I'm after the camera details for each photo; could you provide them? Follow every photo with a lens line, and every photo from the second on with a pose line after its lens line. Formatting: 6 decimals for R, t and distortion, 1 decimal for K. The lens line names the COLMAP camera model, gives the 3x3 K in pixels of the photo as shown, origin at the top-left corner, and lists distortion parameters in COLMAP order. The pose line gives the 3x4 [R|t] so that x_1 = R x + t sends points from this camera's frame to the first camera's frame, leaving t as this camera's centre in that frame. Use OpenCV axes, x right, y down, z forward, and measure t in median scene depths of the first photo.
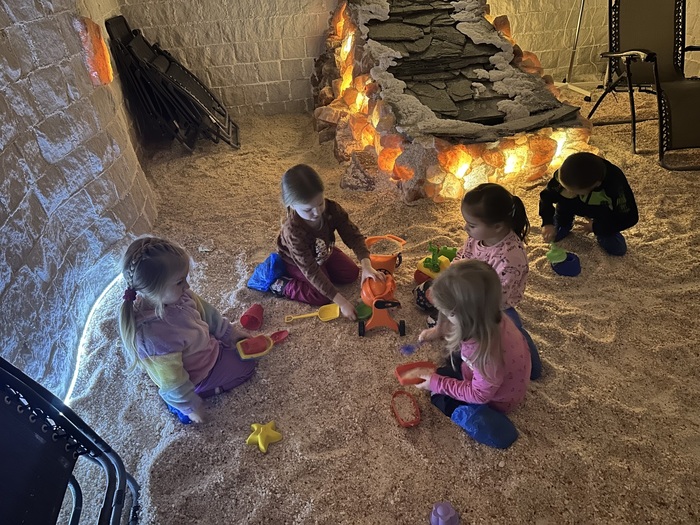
lens RADIAL K [[485.4, 0, 351.3], [0, 485.4, 260.2], [0, 0, 1]] dist [-0.023087, -0.016236]
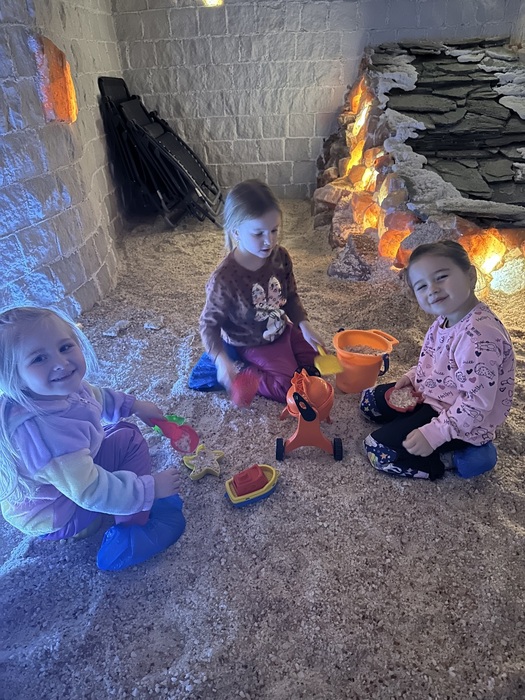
lens RADIAL K [[485.4, 0, 258.2], [0, 485.4, 354.5], [0, 0, 1]] dist [-0.023087, -0.016236]
pose [[0.973605, 0.125363, -0.190730, 0.031716], [-0.132940, 0.990745, -0.027410, 0.017649], [0.185528, 0.052042, 0.981260, 0.167971]]
